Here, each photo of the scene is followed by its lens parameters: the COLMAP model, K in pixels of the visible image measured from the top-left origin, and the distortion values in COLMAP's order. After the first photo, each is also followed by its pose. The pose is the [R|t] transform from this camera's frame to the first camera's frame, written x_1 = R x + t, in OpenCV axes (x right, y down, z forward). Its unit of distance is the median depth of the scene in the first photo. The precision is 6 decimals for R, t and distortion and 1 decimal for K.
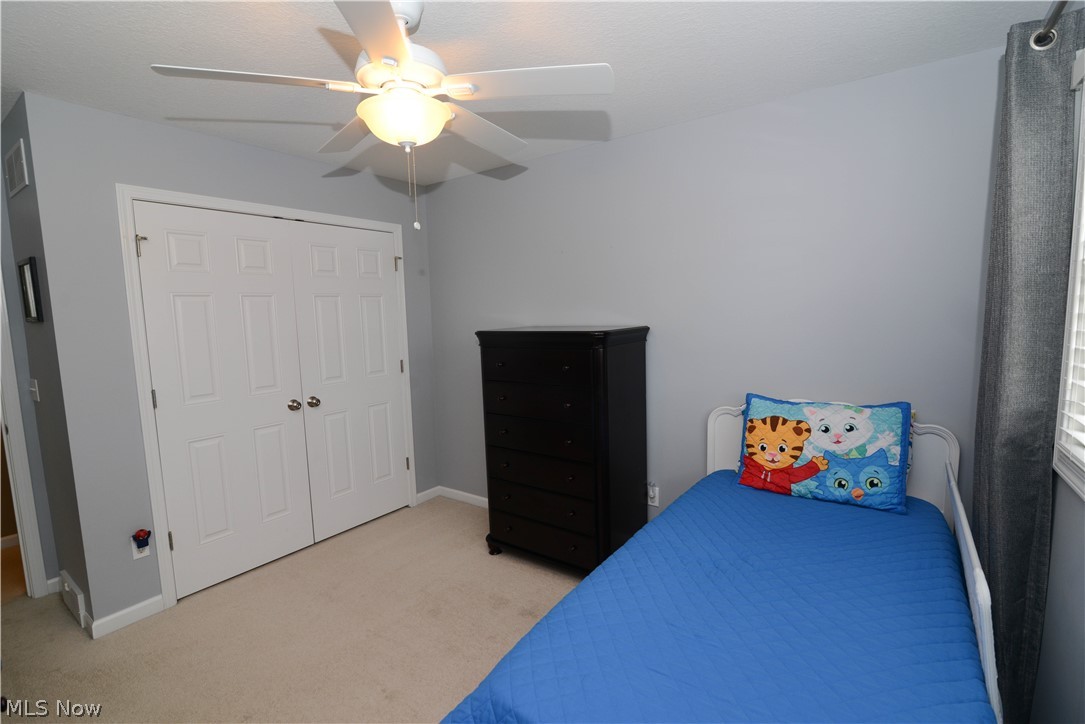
lens RADIAL K [[479.0, 0, 542.5], [0, 479.0, 362.0], [0, 0, 1]] dist [0.000264, -0.000016]
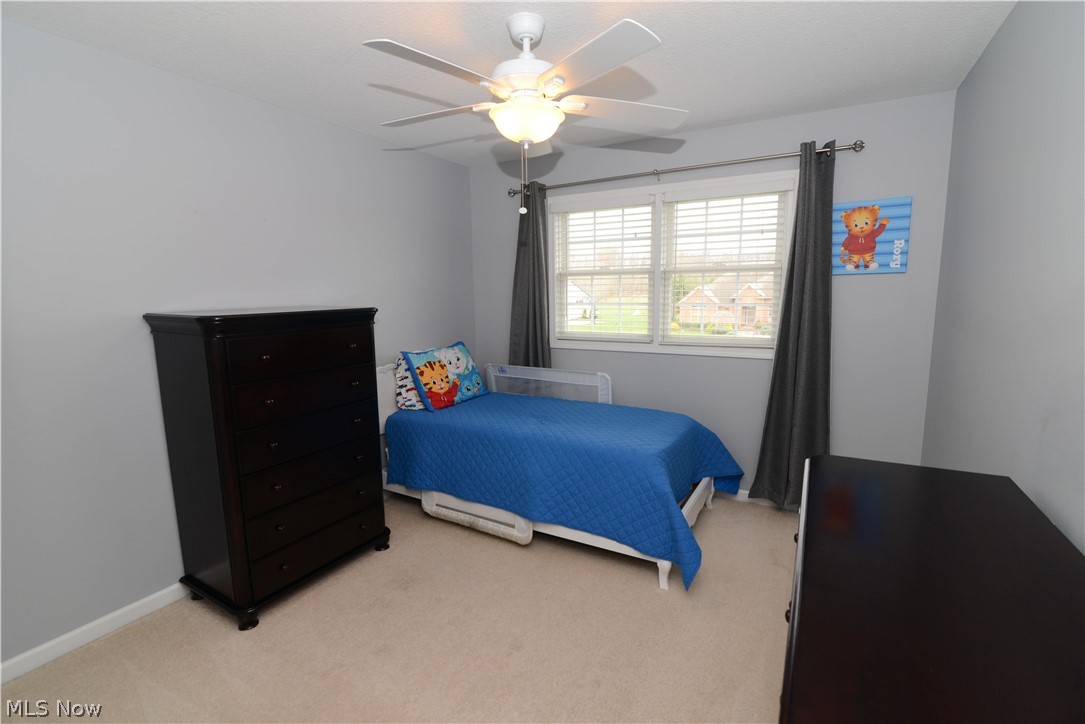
lens RADIAL K [[479.0, 0, 542.5], [0, 479.0, 362.0], [0, 0, 1]] dist [0.000264, -0.000016]
pose [[-0.109666, -0.109586, 0.987909, -1.134894], [0.106411, 0.986897, 0.121286, -0.035461], [-0.988256, 0.118426, -0.096568, 0.839207]]
